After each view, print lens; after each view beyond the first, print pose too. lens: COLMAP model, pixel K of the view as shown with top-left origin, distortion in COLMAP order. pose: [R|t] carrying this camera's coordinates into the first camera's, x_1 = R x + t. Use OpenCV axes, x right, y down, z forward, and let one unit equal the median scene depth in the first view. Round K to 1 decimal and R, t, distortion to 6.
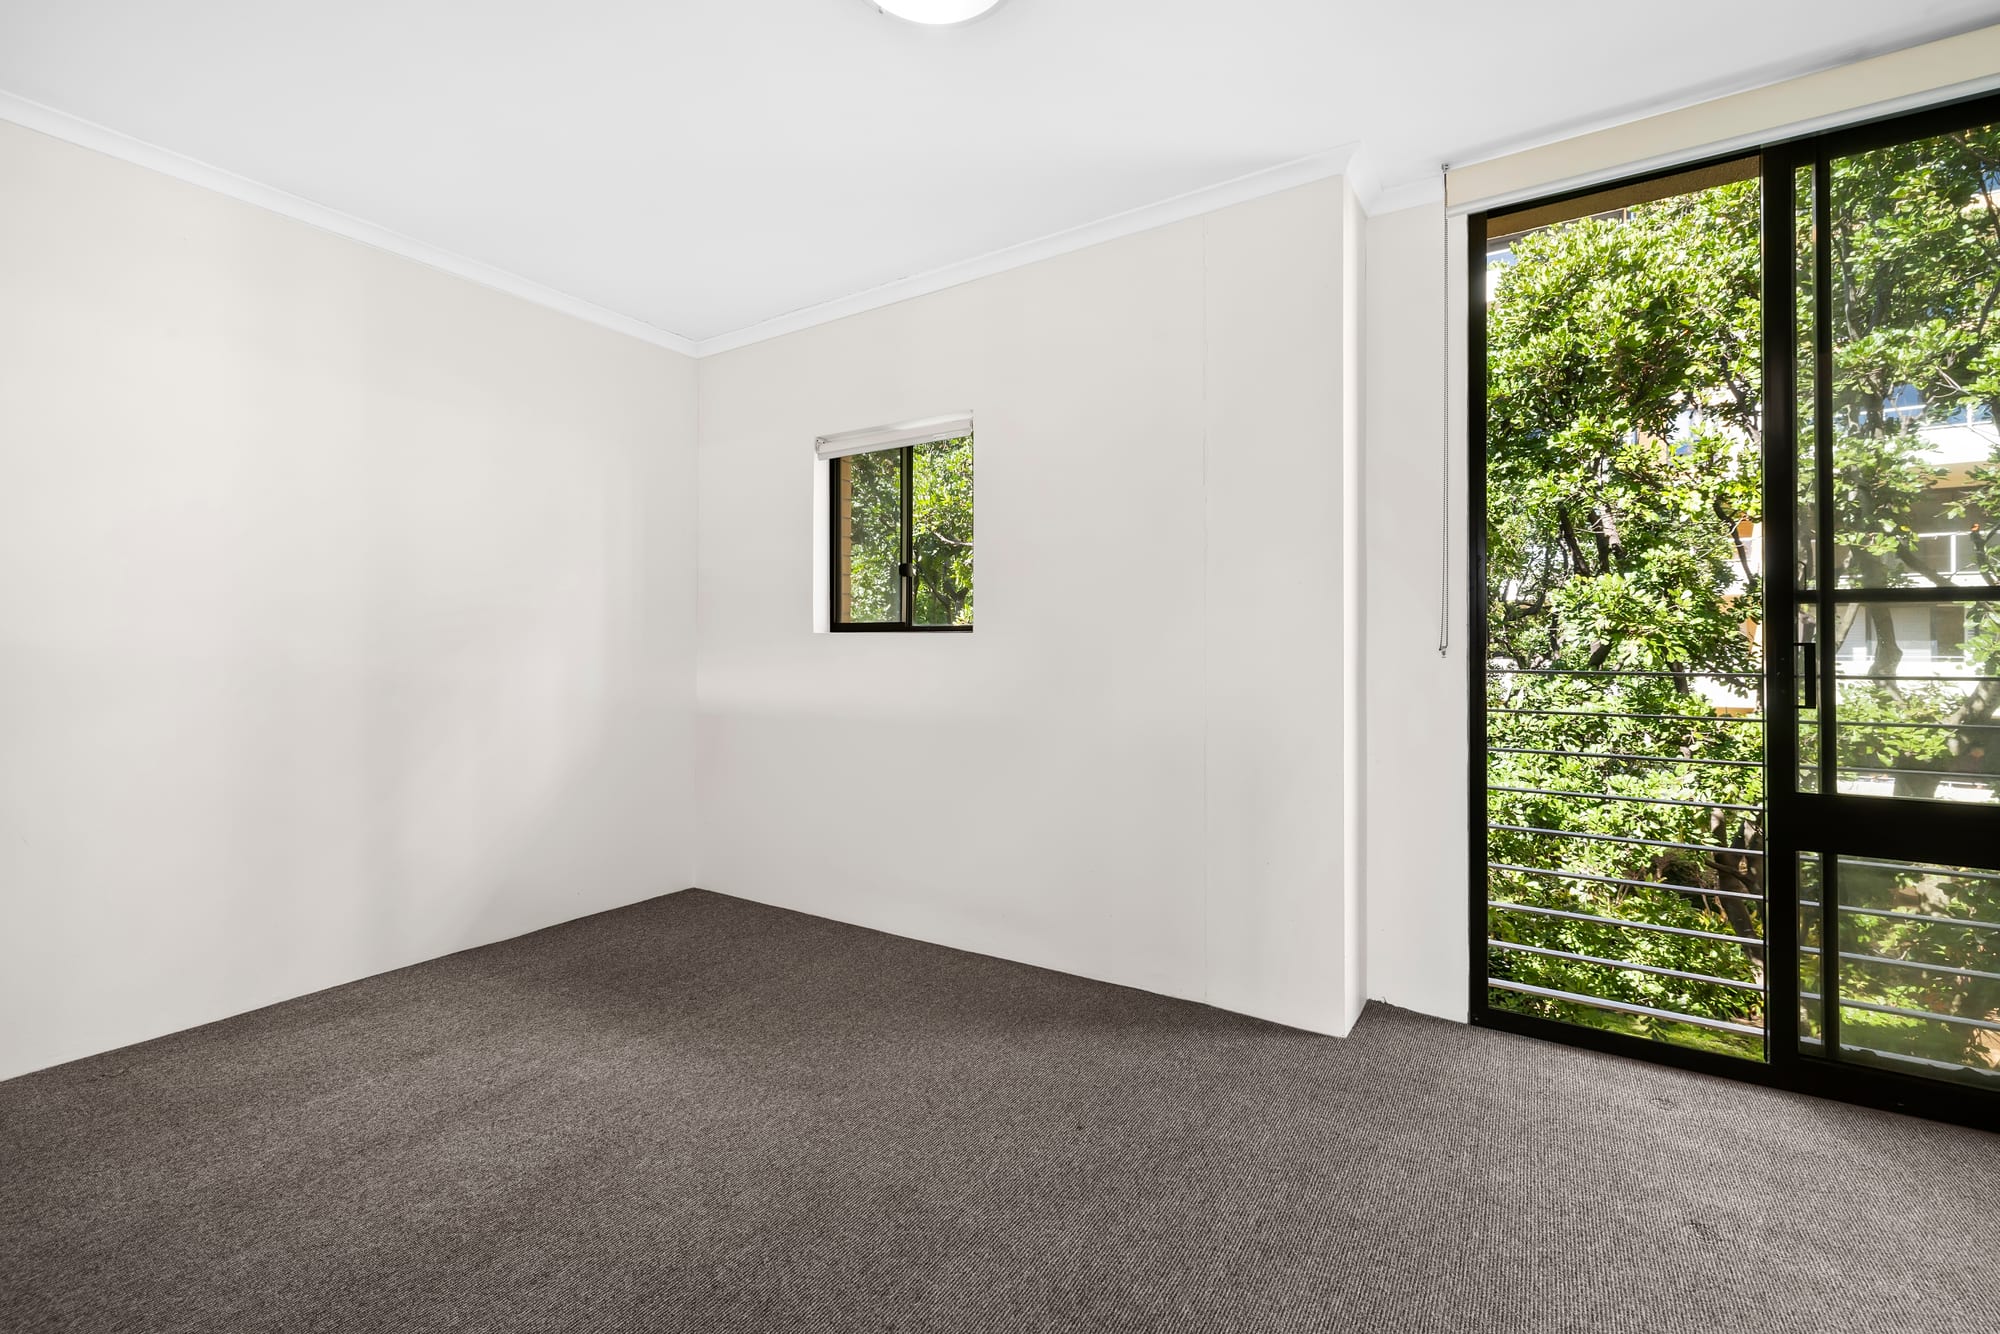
lens RADIAL K [[851.2, 0, 995.6], [0, 851.2, 648.4], [0, 0, 1]] dist [0.001865, 0.000301]
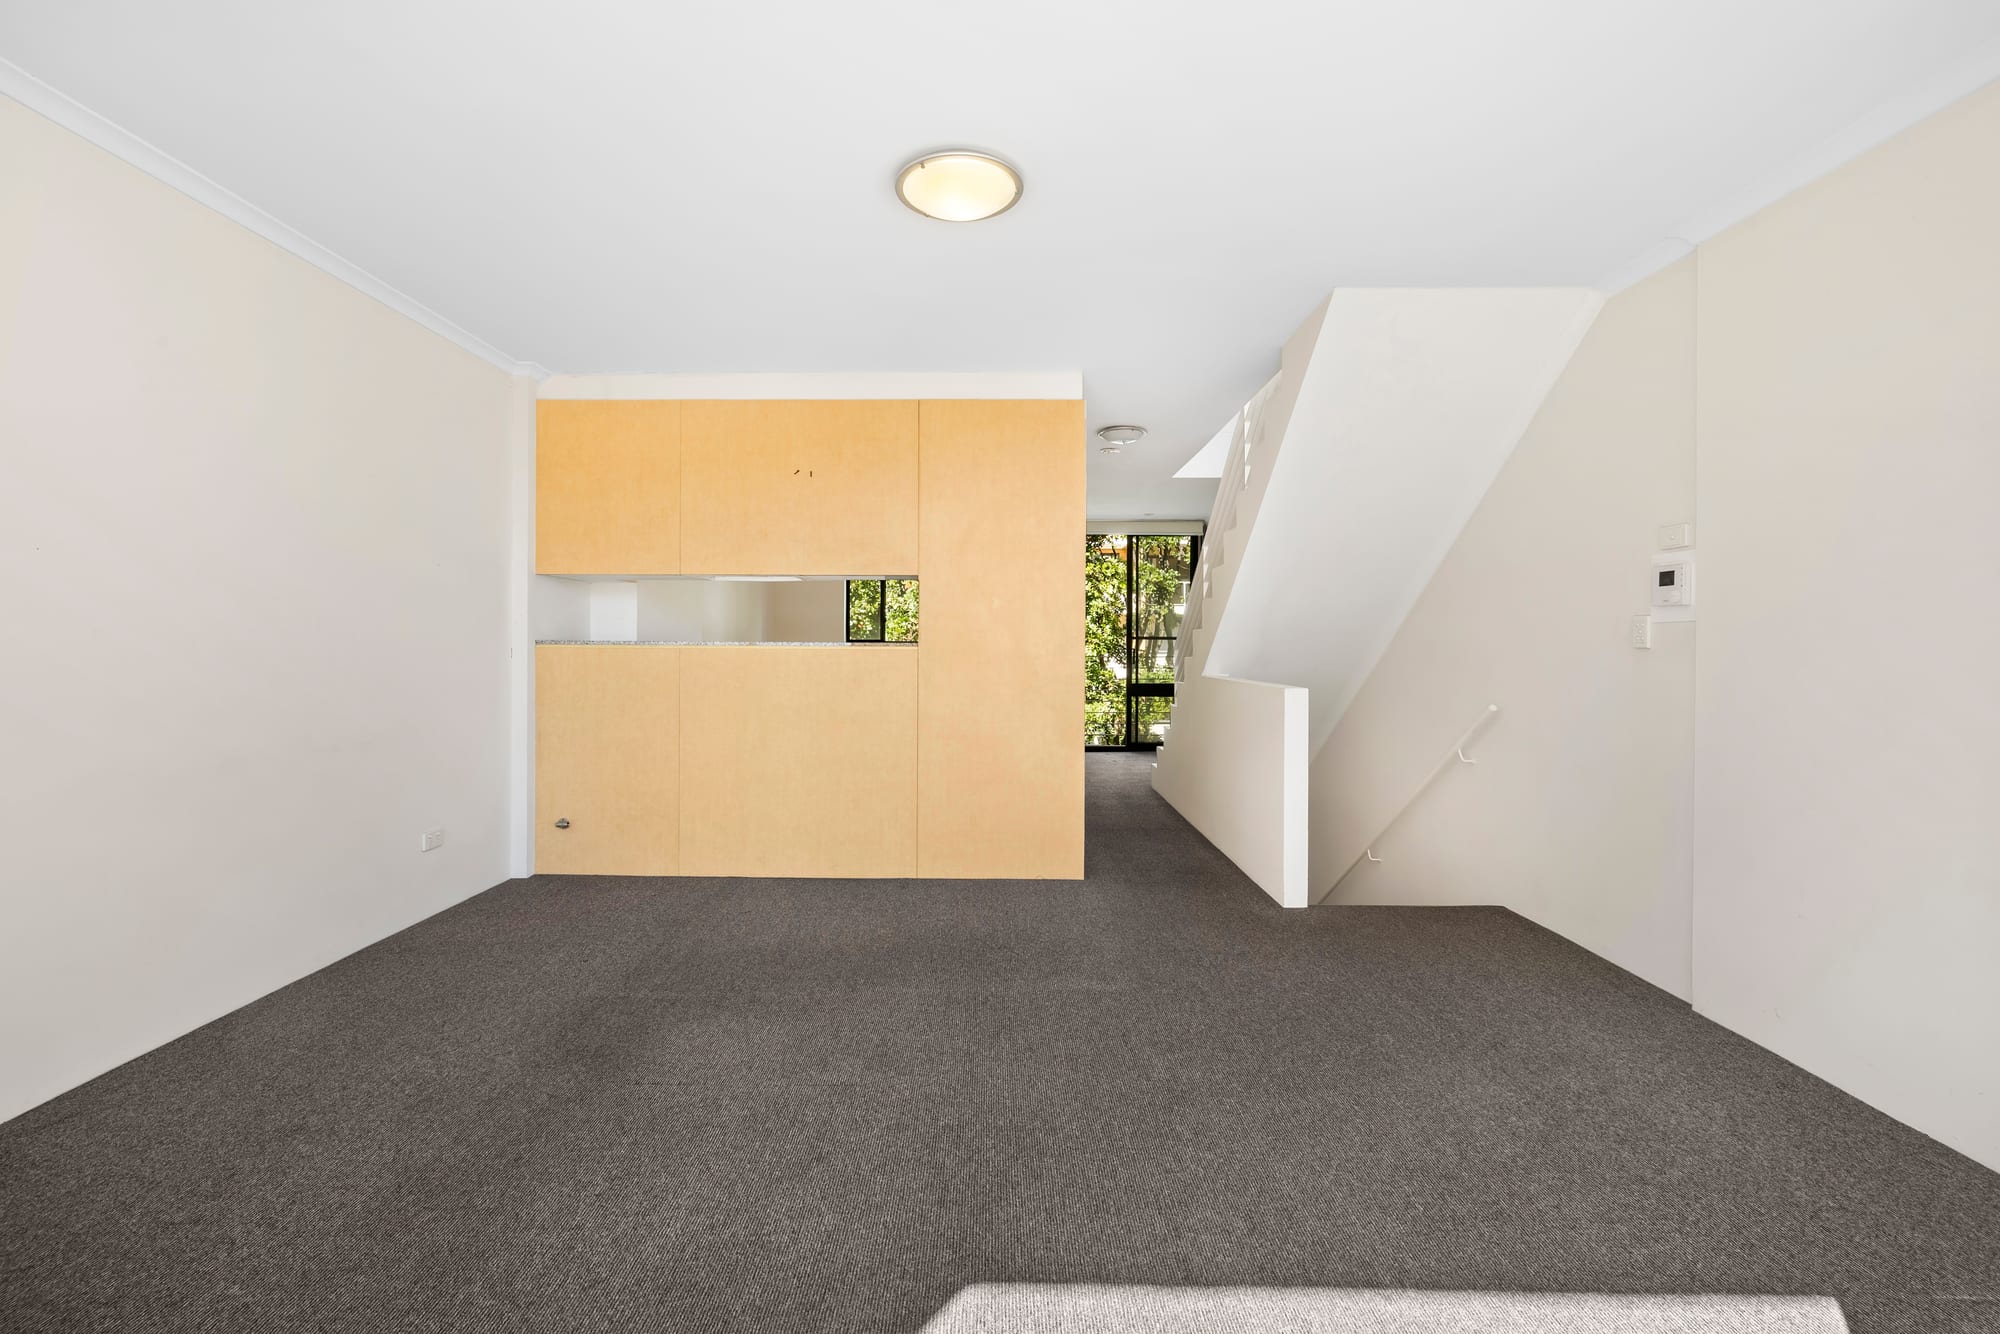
lens RADIAL K [[851.2, 0, 995.6], [0, 851.2, 648.4], [0, 0, 1]] dist [0.001865, 0.000301]
pose [[0.846284, 0.000945, 0.532732, -0.829940], [-0.005892, 0.999954, 0.007587, -0.019796], [-0.532700, -0.009559, 0.846250, -0.974788]]
